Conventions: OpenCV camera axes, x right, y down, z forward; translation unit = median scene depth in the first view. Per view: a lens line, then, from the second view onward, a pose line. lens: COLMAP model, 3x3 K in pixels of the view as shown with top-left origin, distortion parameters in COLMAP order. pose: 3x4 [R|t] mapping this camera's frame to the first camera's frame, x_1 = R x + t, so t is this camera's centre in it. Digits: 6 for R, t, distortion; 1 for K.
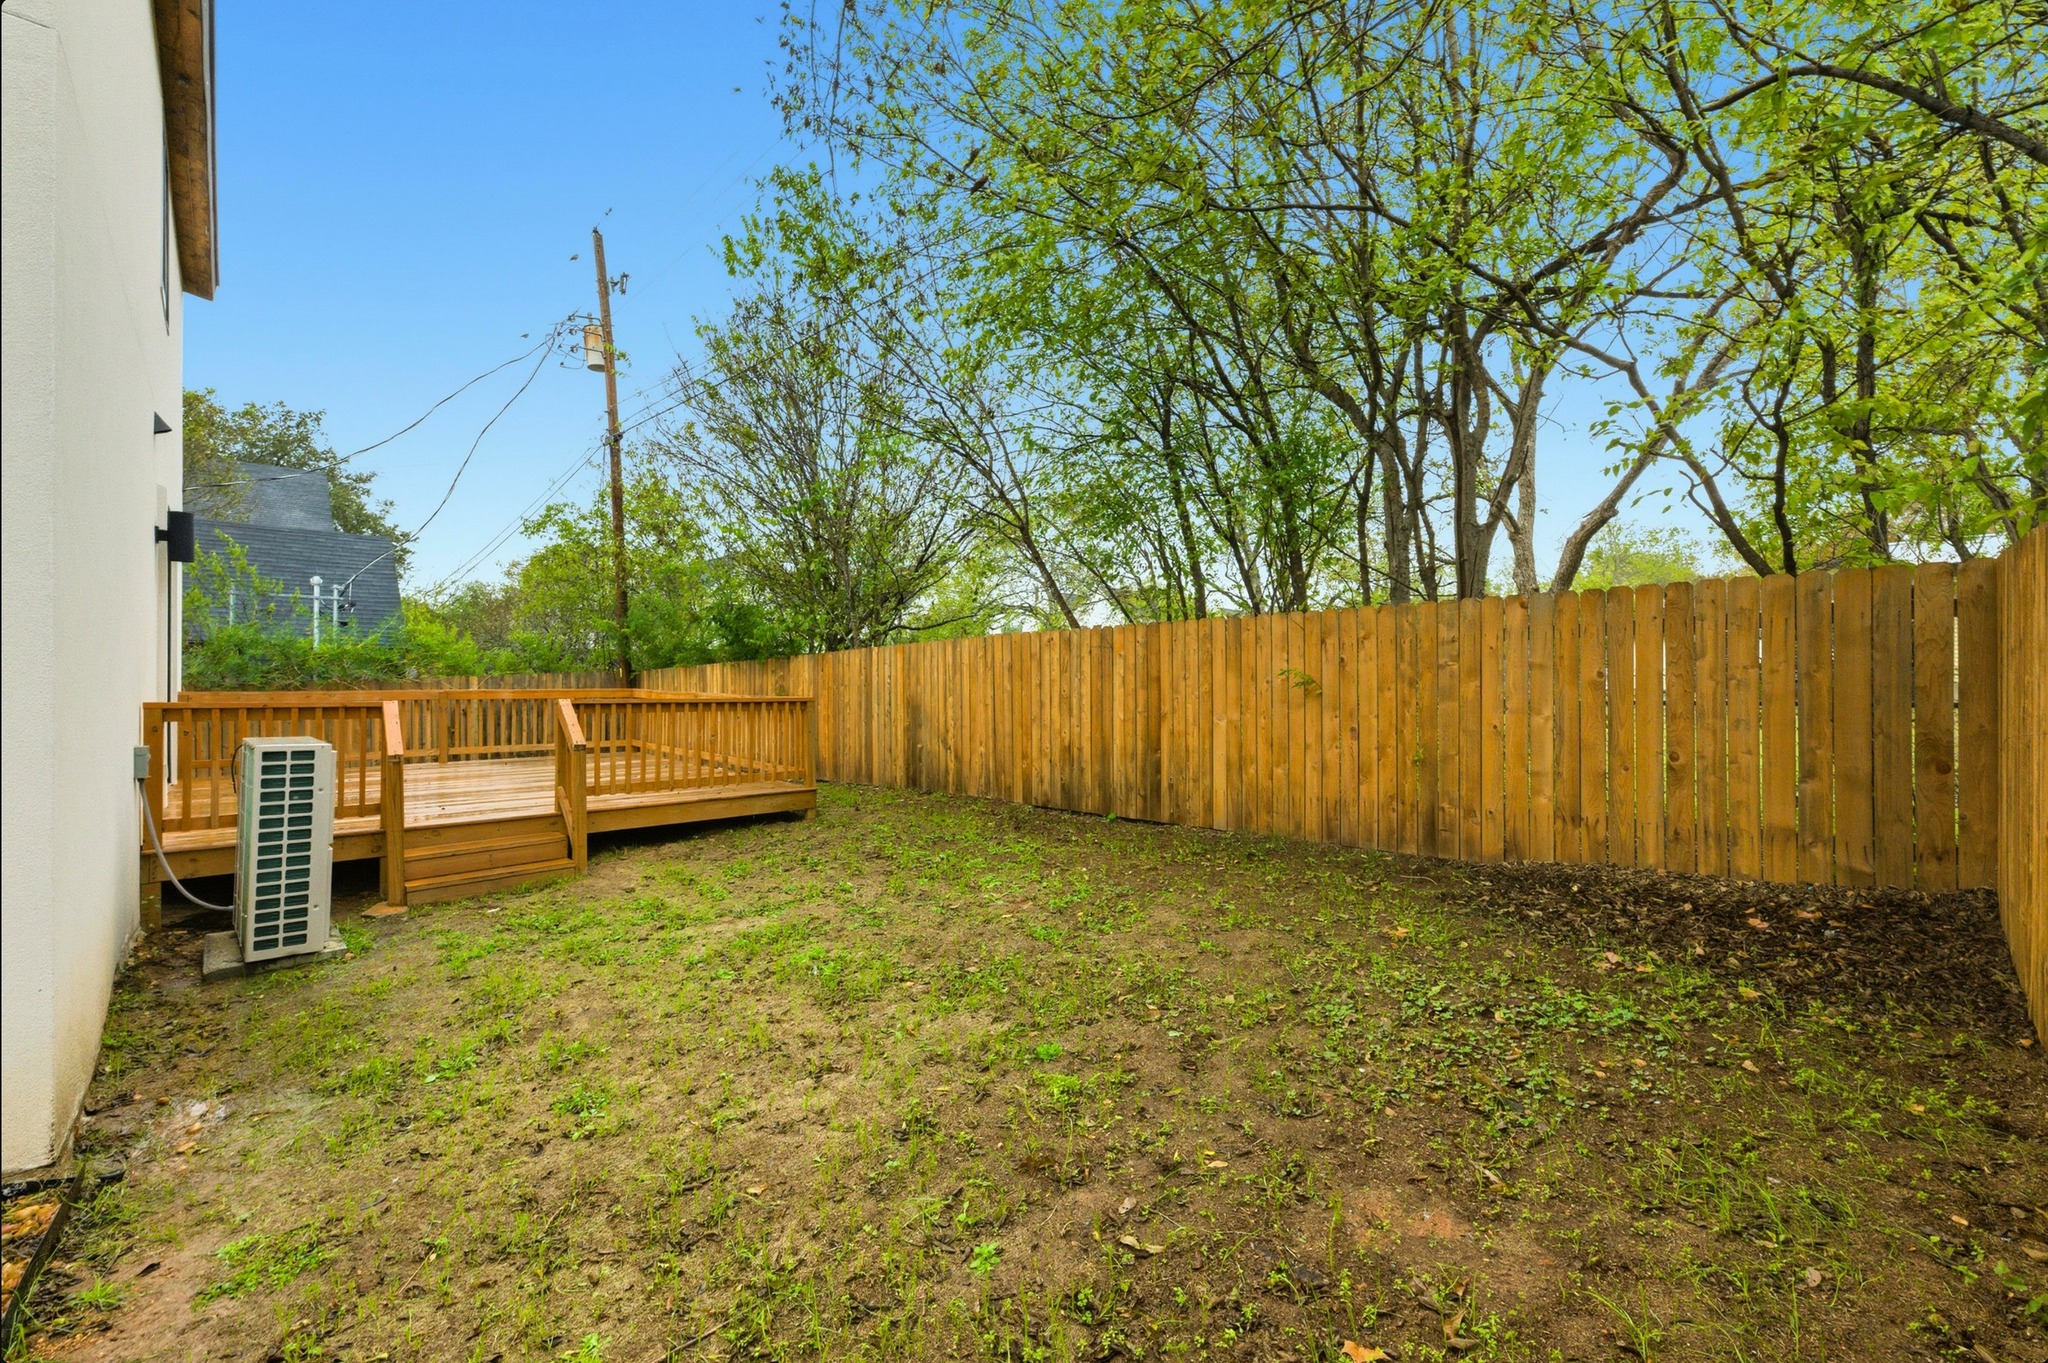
lens RADIAL K [[837.0, 0, 1024.0], [0, 837.0, 681.5], [0, 0, 1]] dist [-0.000832, -0.000244]
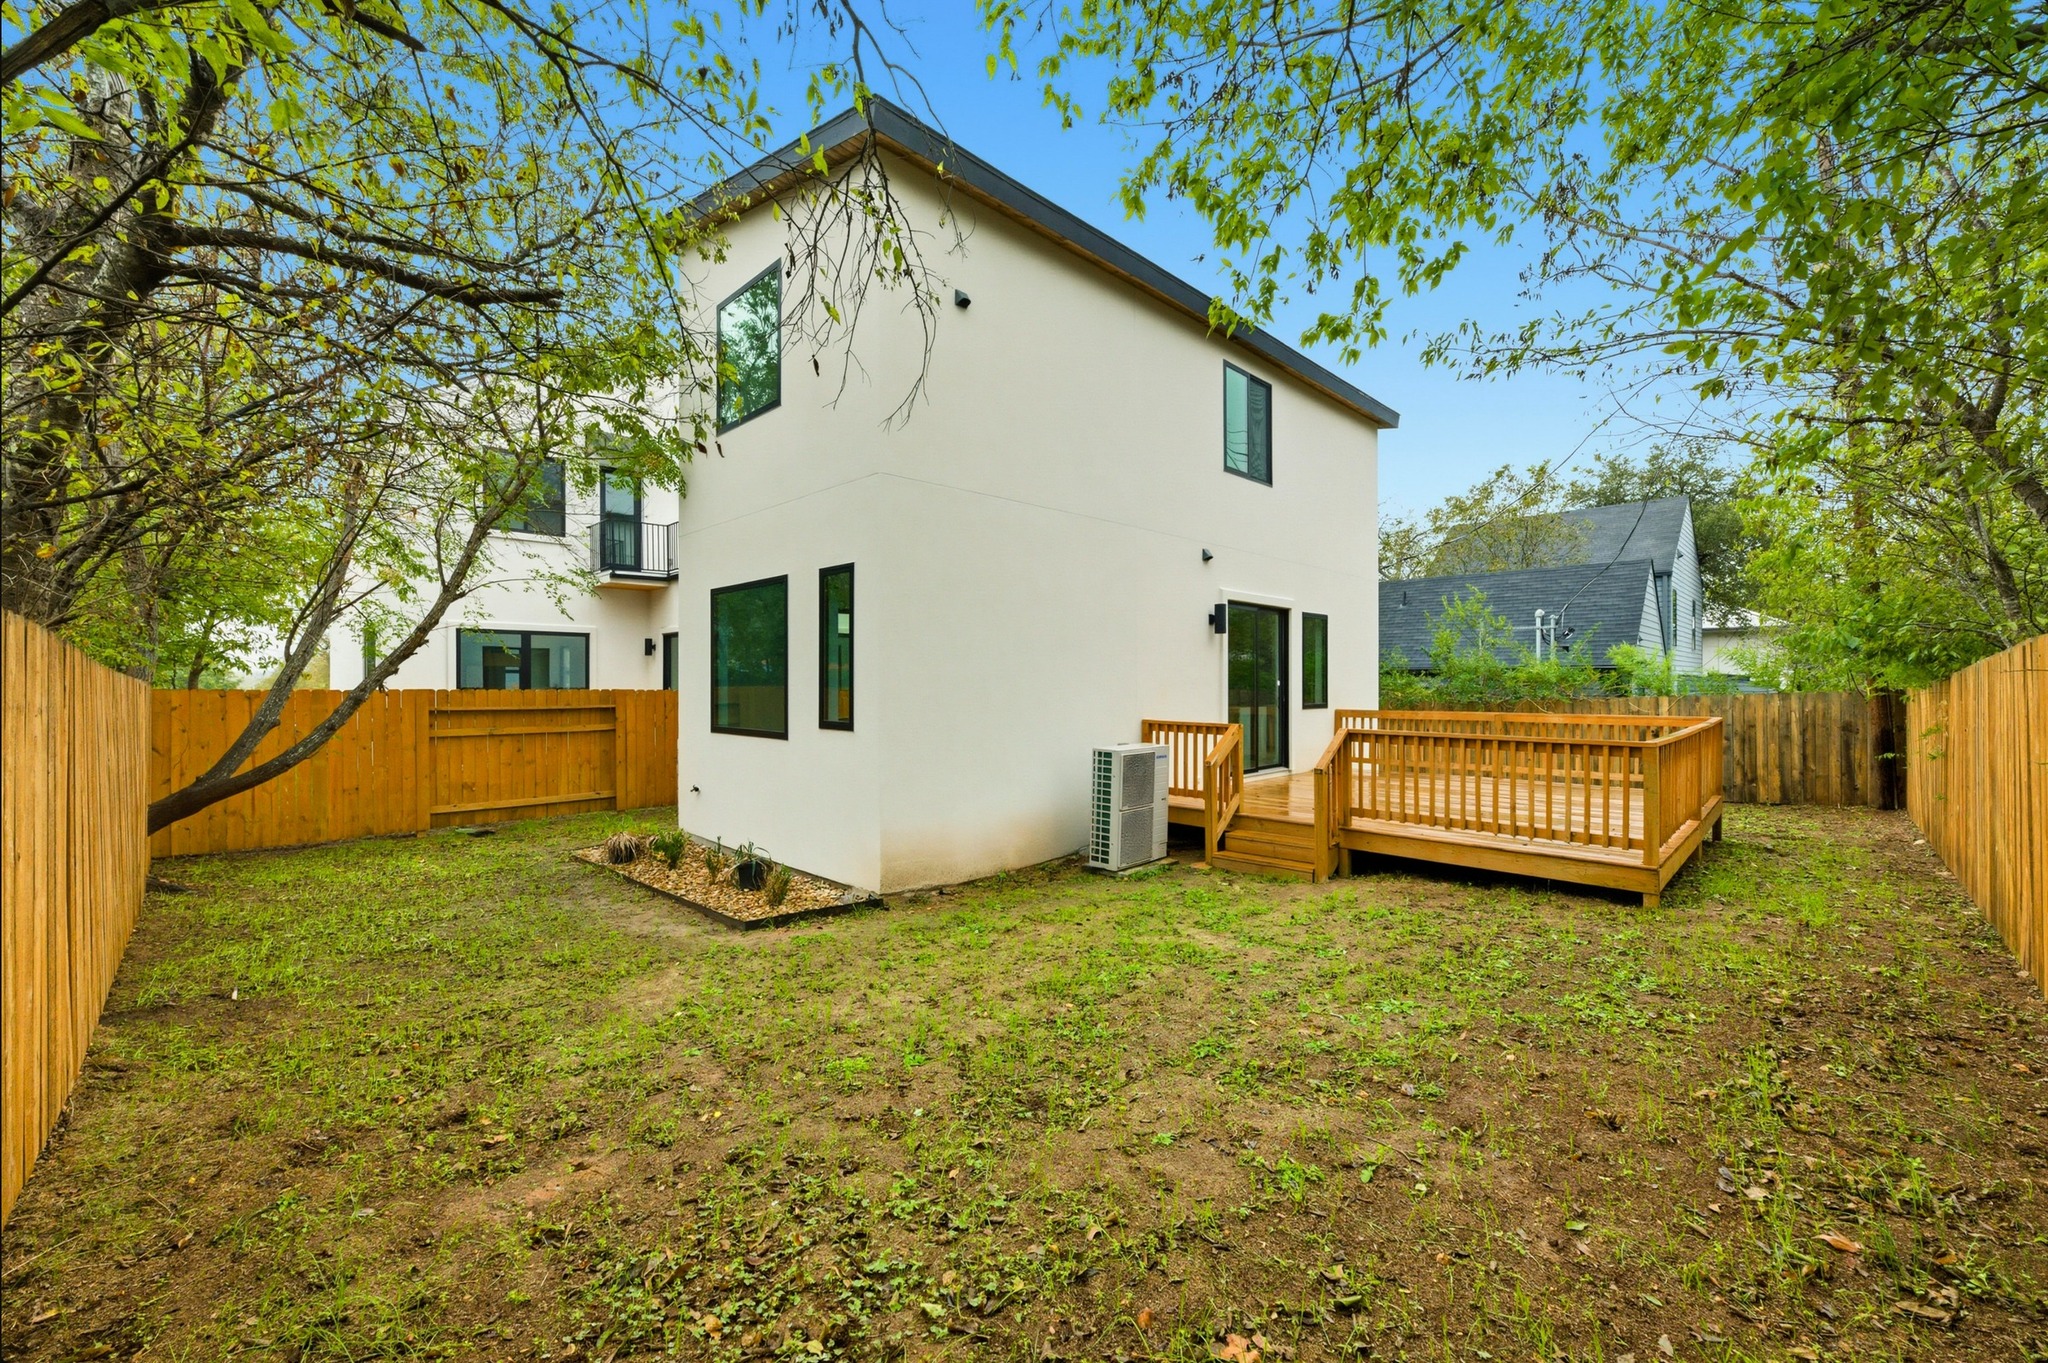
lens RADIAL K [[819.1, 0, 1024.0], [0, 819.1, 681.5], [0, 0, 1]] dist [-0.000583, -0.000183]
pose [[0.001248, -0.006773, -0.999976, 0.741479], [-0.000535, 0.999977, -0.006774, -0.045792], [0.999999, 0.000544, 0.001244, 0.734579]]
